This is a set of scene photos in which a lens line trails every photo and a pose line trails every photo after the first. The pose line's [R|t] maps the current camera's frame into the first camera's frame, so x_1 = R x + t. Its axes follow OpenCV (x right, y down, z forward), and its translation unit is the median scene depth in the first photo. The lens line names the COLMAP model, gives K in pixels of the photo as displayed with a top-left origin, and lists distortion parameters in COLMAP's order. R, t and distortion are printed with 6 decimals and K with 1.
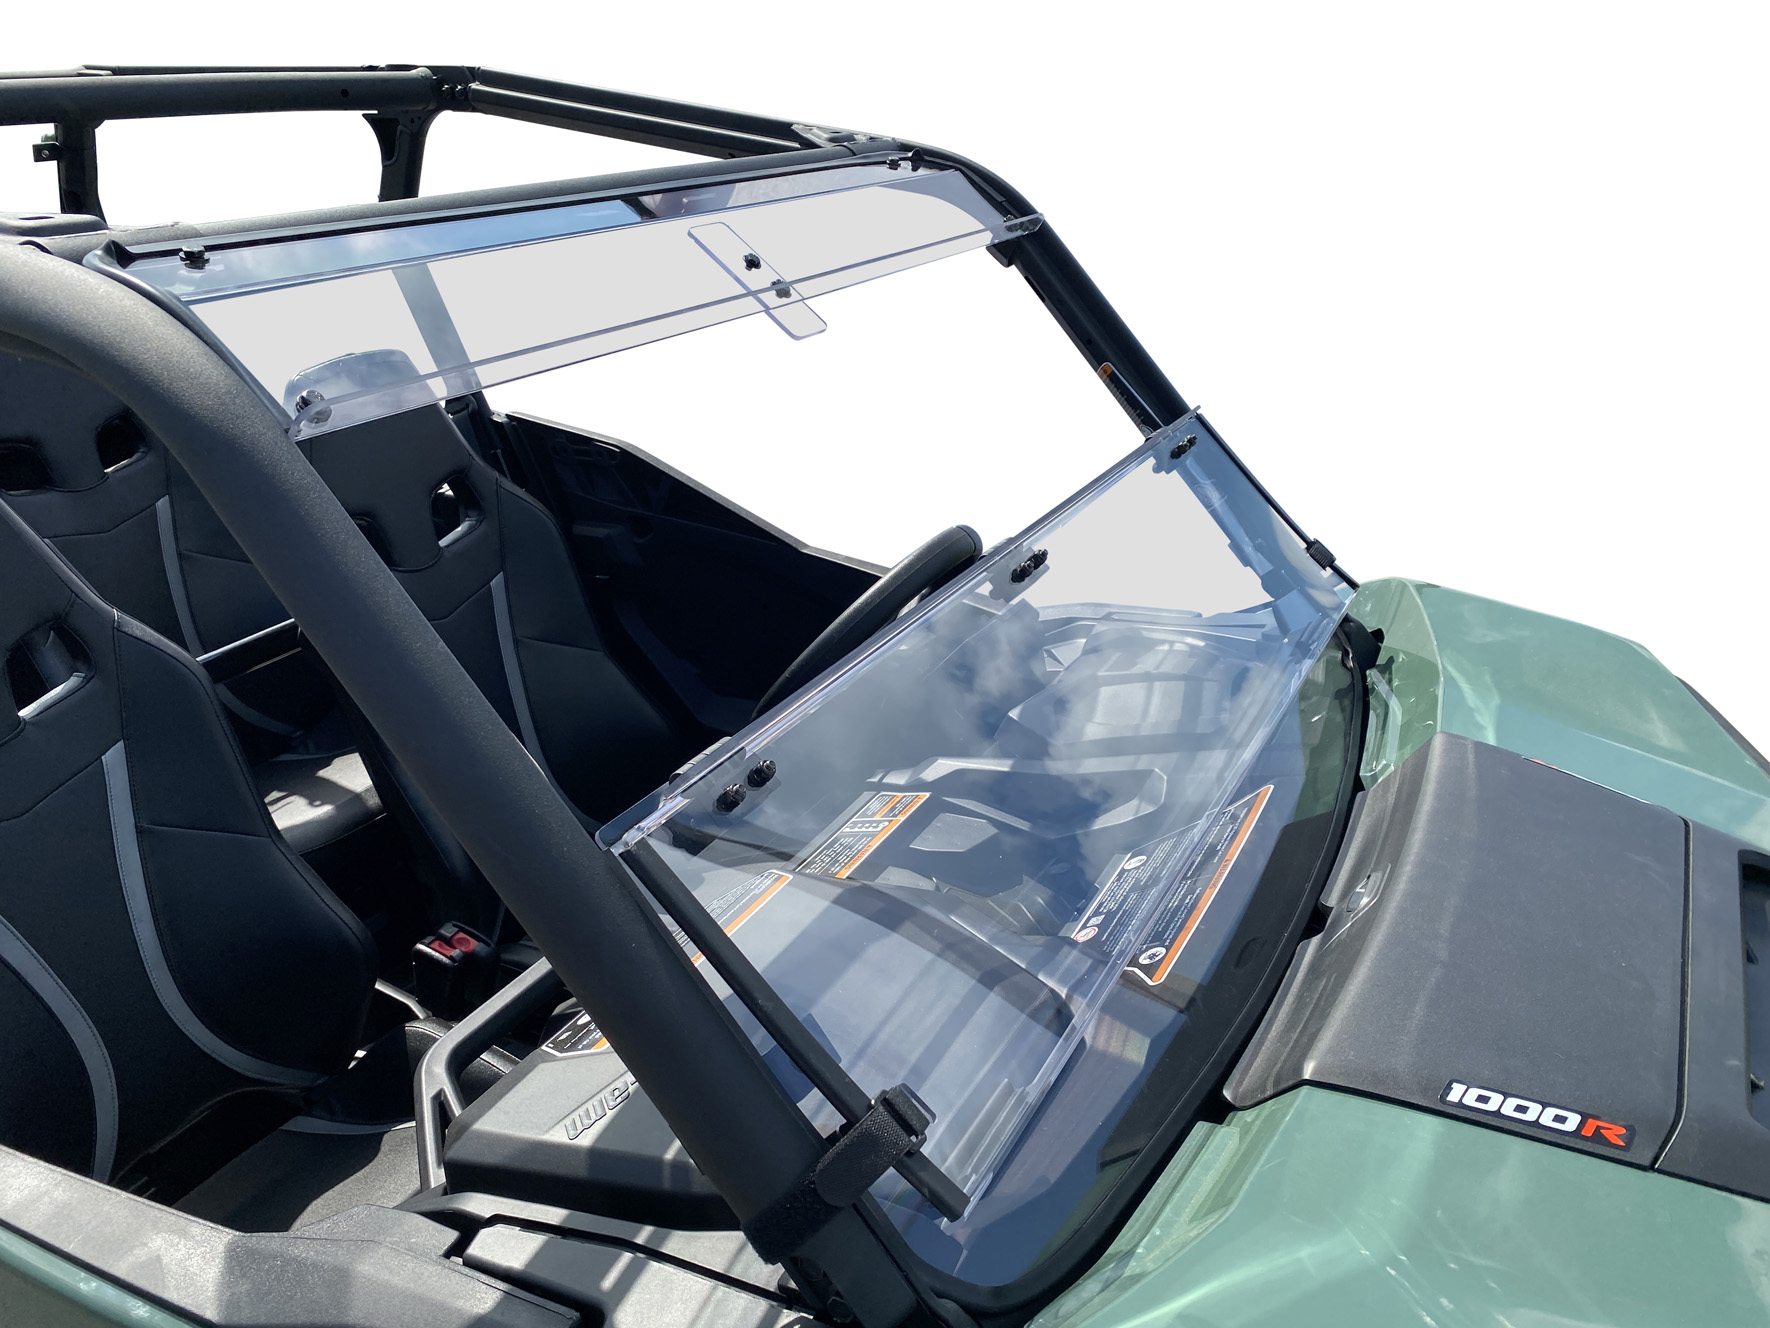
lens RADIAL K [[1424.6, 0, 886.2], [0, 1424.6, 668.0], [0, 0, 1]] dist [0.004675, 0.009017]
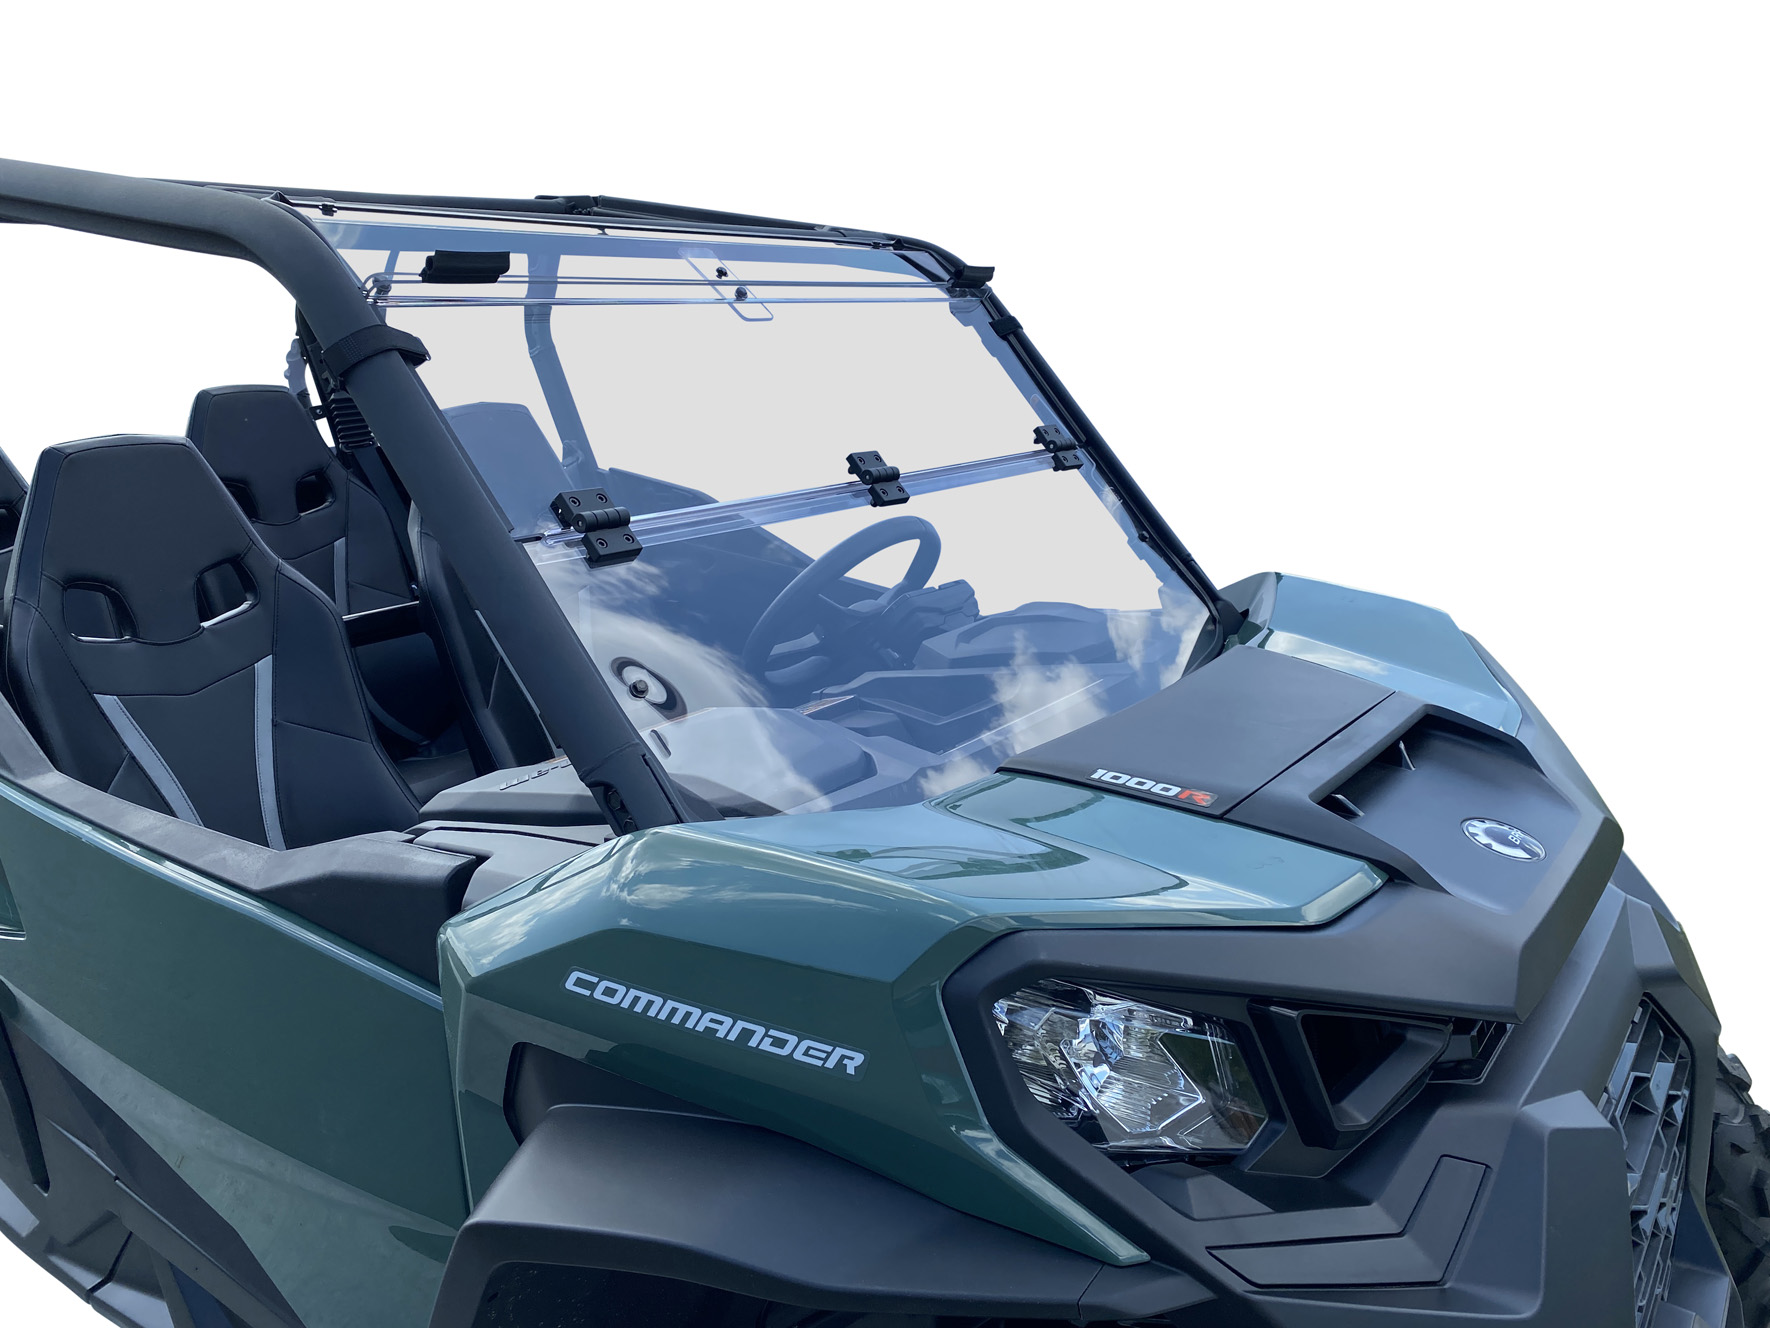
lens RADIAL K [[1420.9, 0, 885.3], [0, 1420.9, 662.1], [0, 0, 1]] dist [0.001737, 0.000330]
pose [[0.990852, 0.047034, -0.126488, 0.202002], [-0.066494, 0.985779, -0.154335, 0.232974], [0.117430, 0.161334, 0.979889, -0.228762]]
